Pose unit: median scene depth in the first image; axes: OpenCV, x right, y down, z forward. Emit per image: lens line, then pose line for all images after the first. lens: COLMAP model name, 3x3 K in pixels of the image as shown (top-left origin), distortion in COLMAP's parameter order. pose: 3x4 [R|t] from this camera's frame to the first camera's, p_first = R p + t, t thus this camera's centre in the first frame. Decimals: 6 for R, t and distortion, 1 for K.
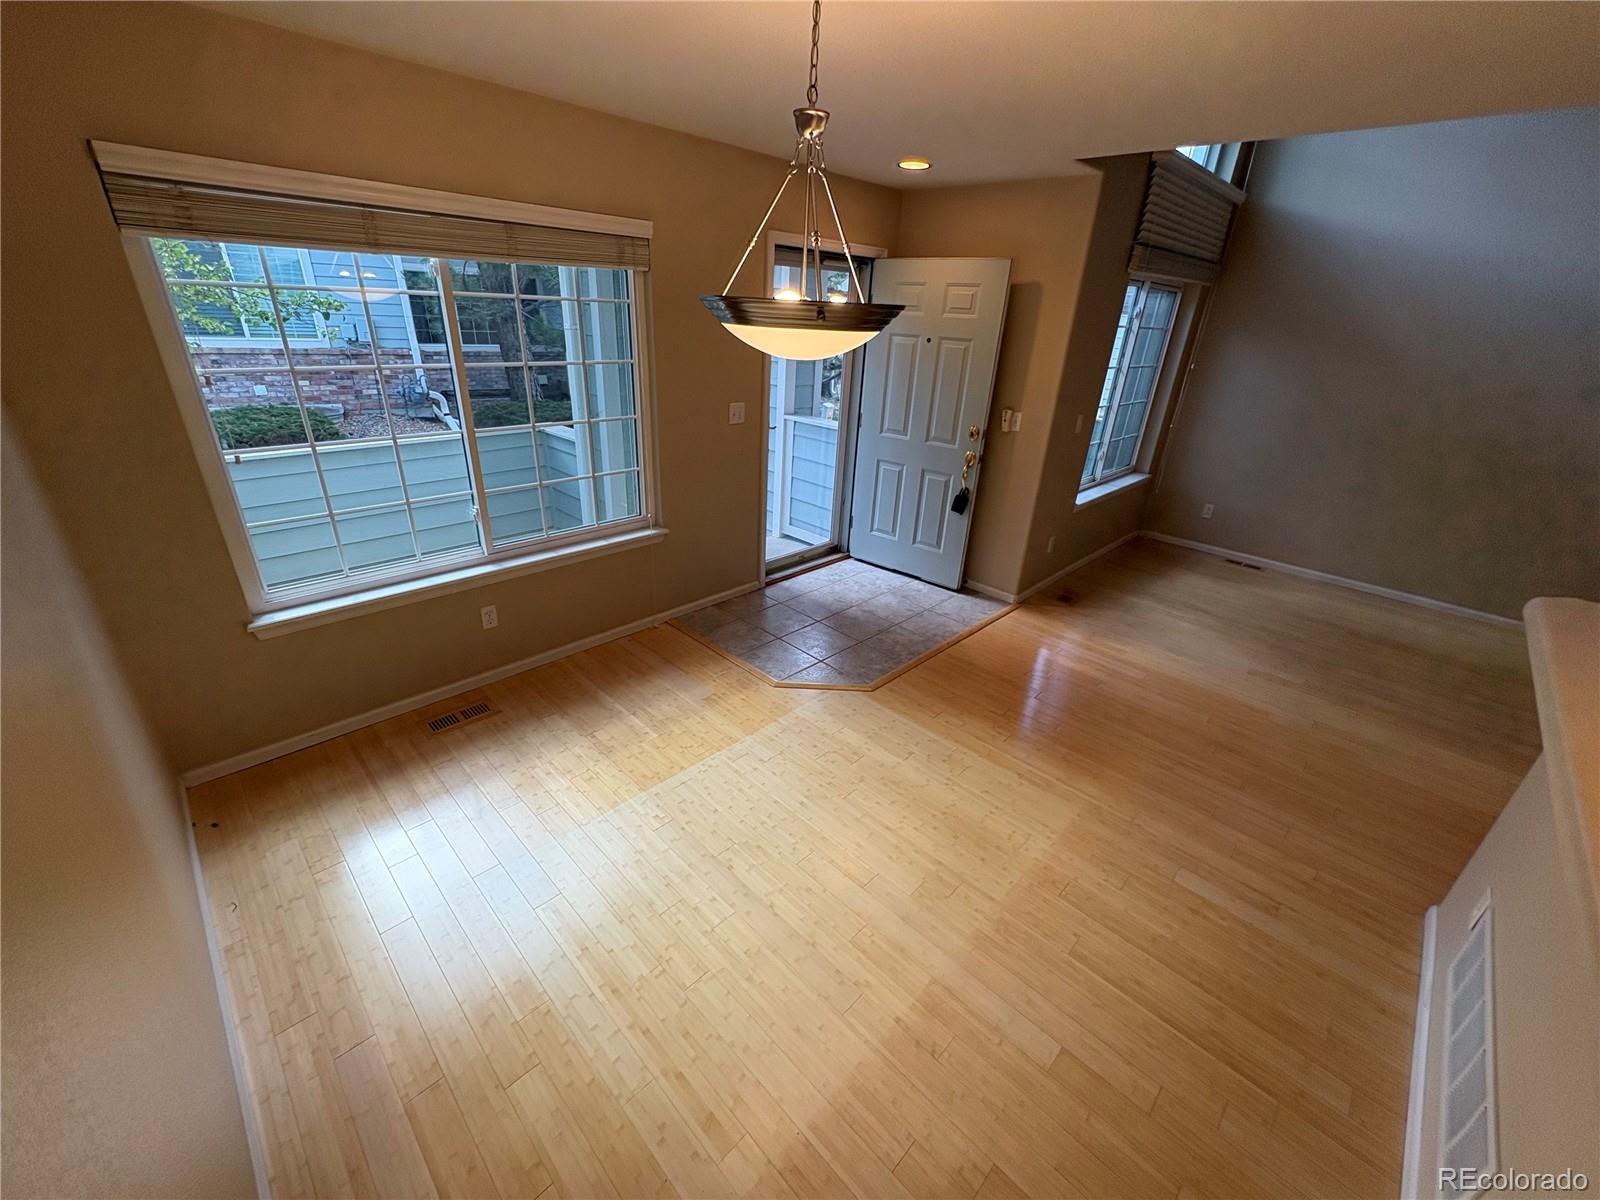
lens RADIAL K [[638.8, 0, 793.9], [0, 638.8, 600.8], [0, 0, 1]] dist [-0.000955, 0.000004]
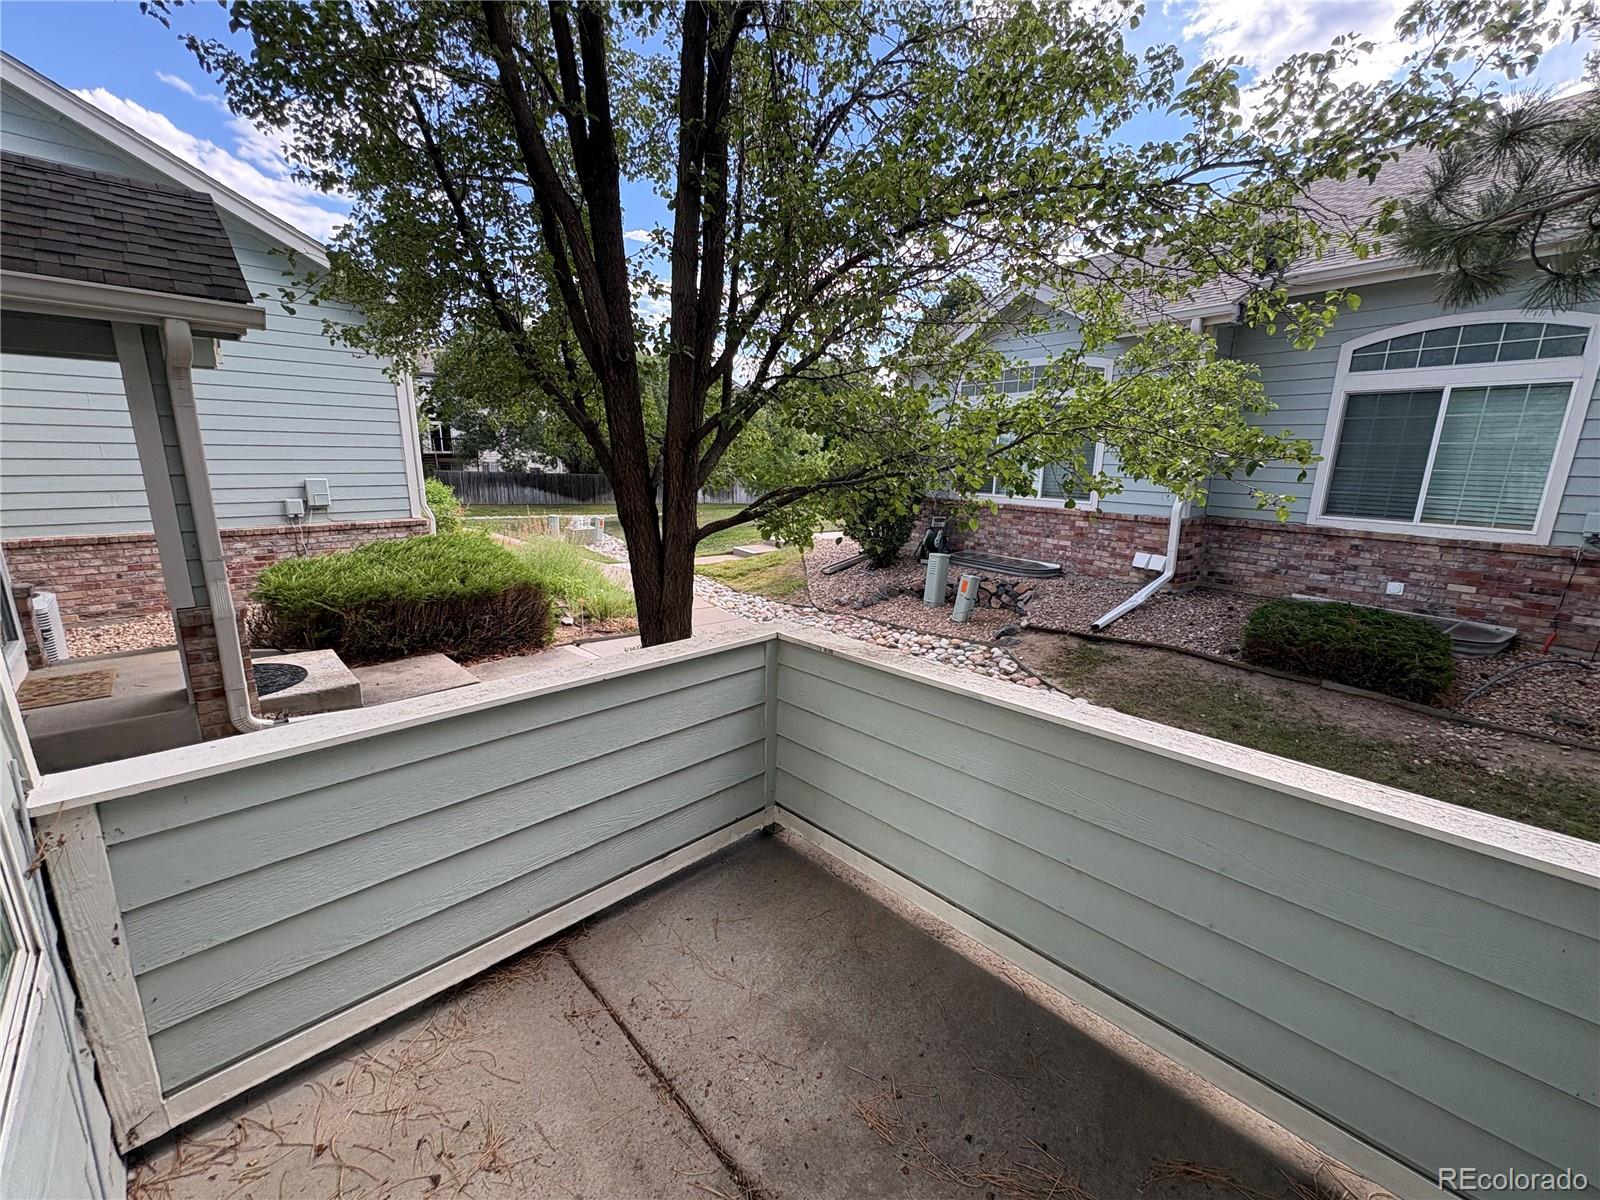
lens RADIAL K [[638.8, 0, 796.4], [0, 638.8, 599.8], [0, 0, 1]] dist [-0.000955, 0.000004]
pose [[-0.011898, 0.174202, -0.984638, -0.303855], [-0.434597, 0.885937, 0.161991, -0.398966], [0.900546, 0.429849, 0.065167, 0.980090]]
